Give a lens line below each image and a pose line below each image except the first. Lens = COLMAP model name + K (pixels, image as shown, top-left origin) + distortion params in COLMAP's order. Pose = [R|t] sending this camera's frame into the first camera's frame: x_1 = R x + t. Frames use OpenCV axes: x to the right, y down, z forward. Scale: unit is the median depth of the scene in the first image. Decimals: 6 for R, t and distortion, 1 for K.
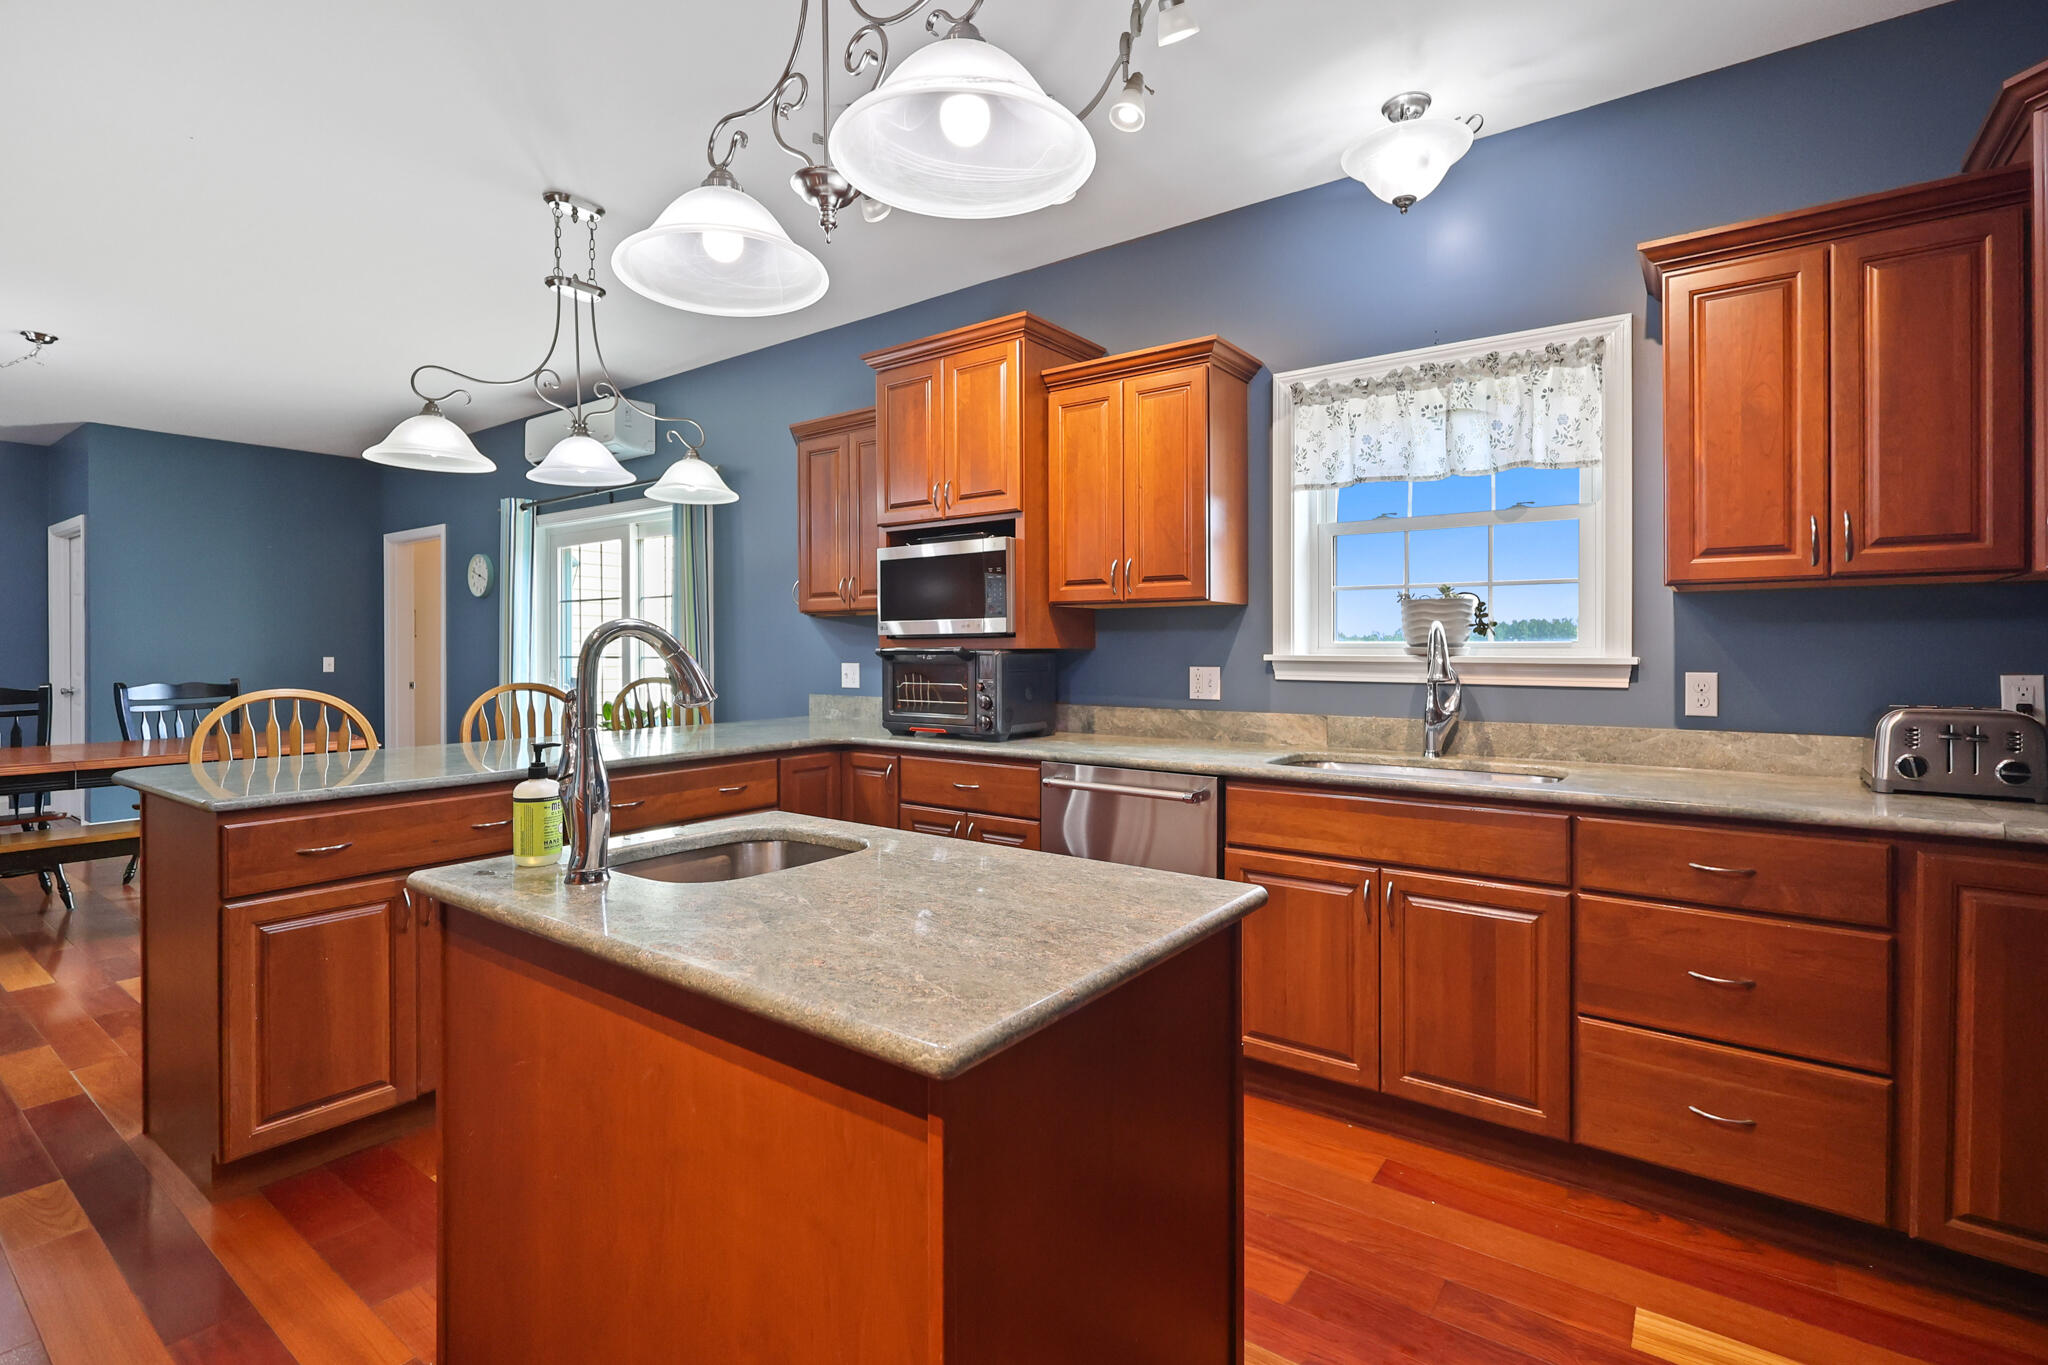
lens RADIAL K [[948.7, 0, 1023.0], [0, 948.7, 654.8], [0, 0, 1]] dist [-0.001538, -0.000319]
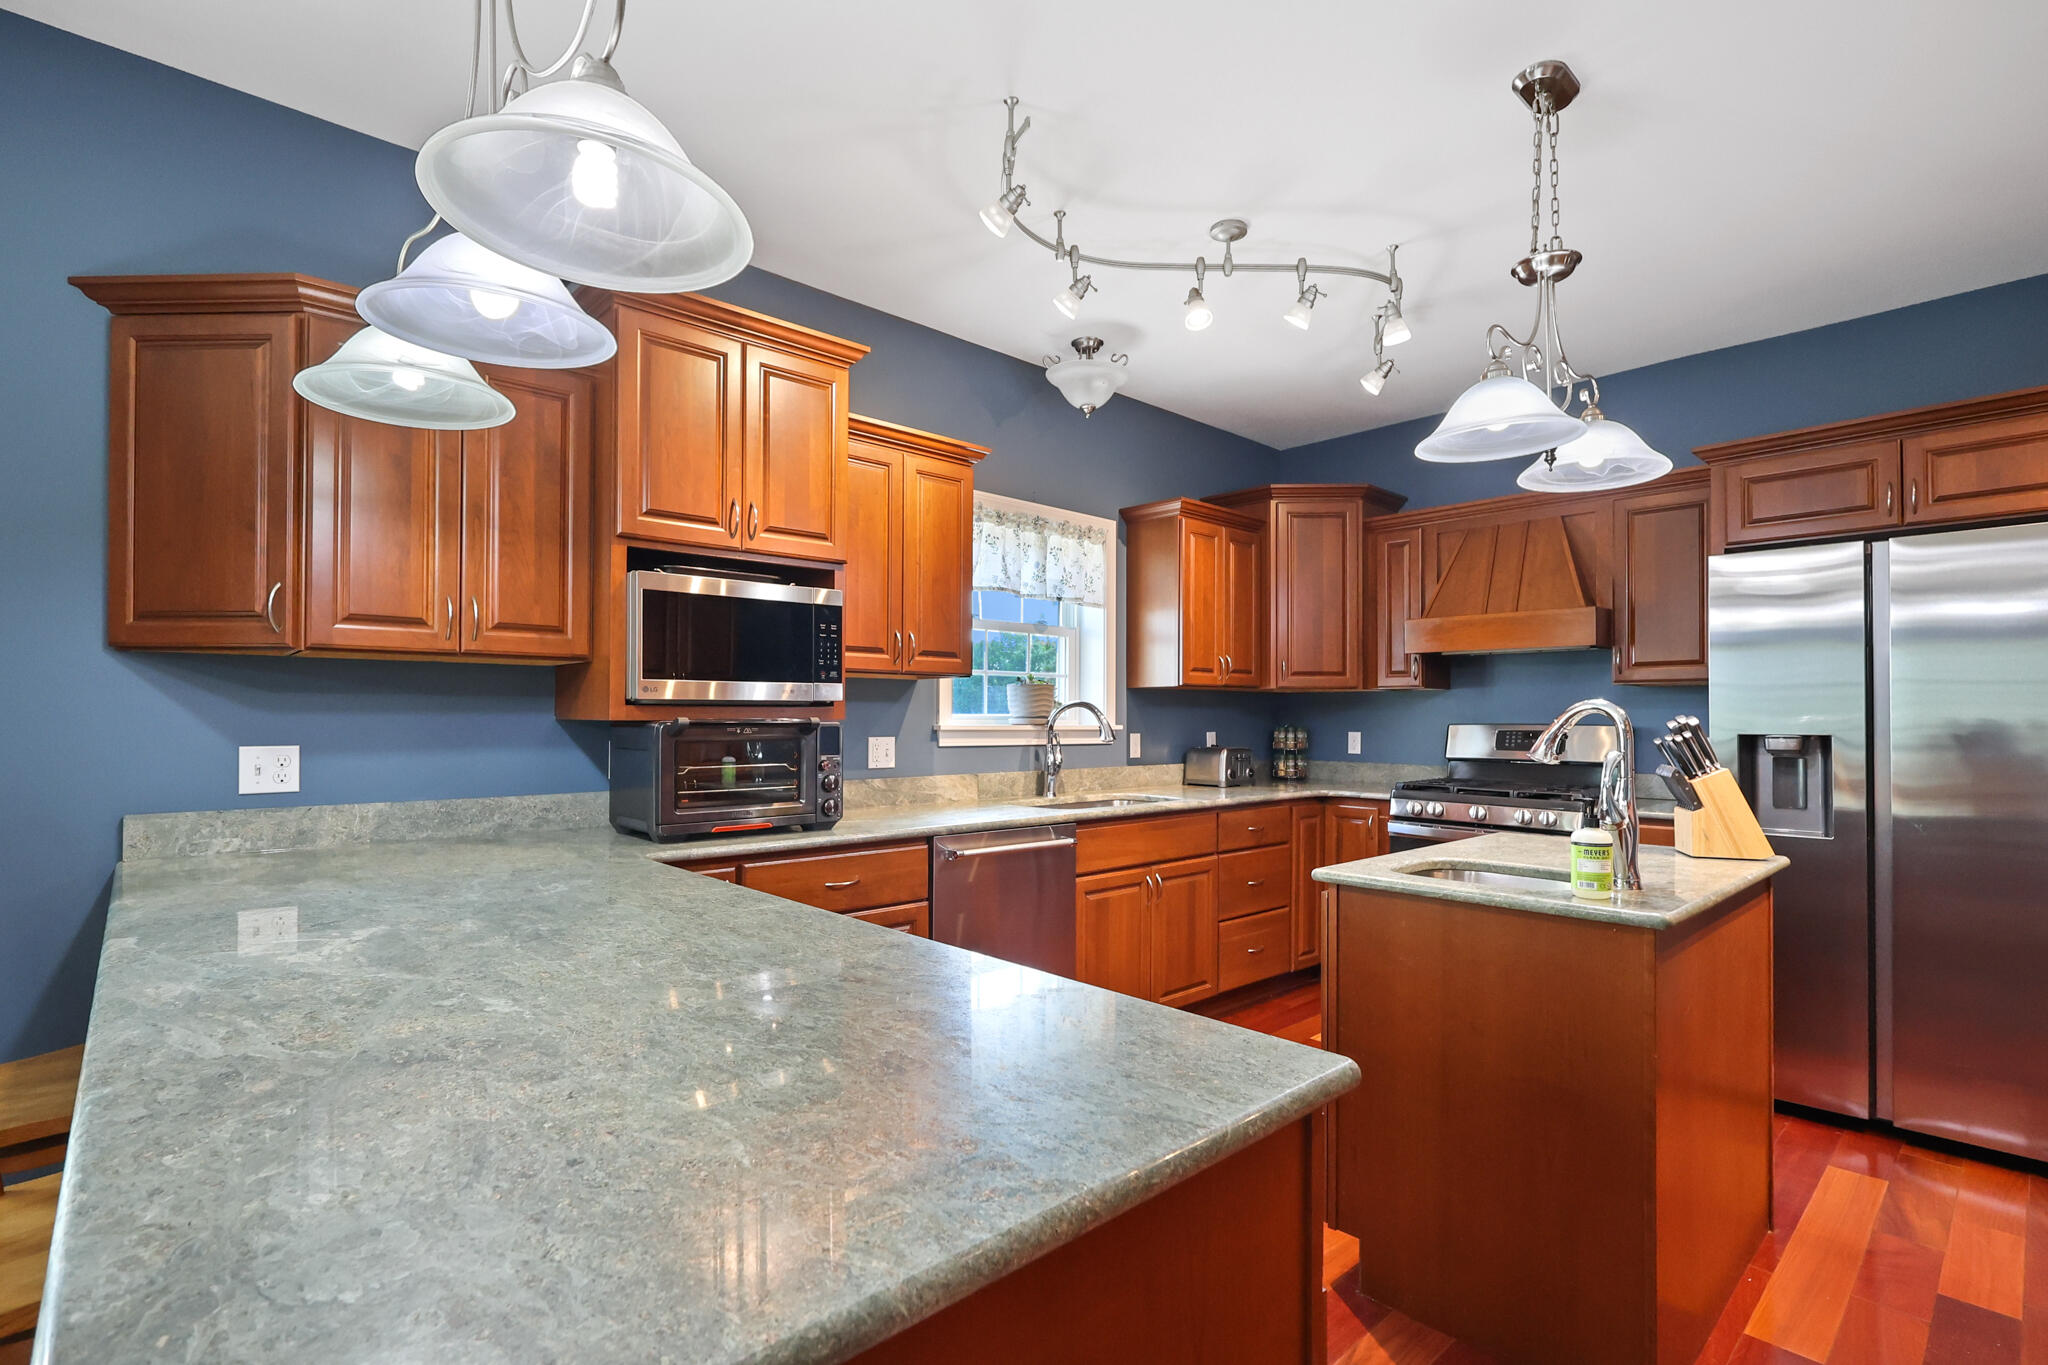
lens RADIAL K [[955.8, 0, 1023.0], [0, 955.8, 709.4], [0, 0, 1]] dist [0.001949, 0.000569]
pose [[0.188041, 0.009431, 0.982116, -0.844437], [0.001422, 0.999950, -0.009875, -0.007202], [-0.982160, 0.003253, 0.188018, 0.671264]]
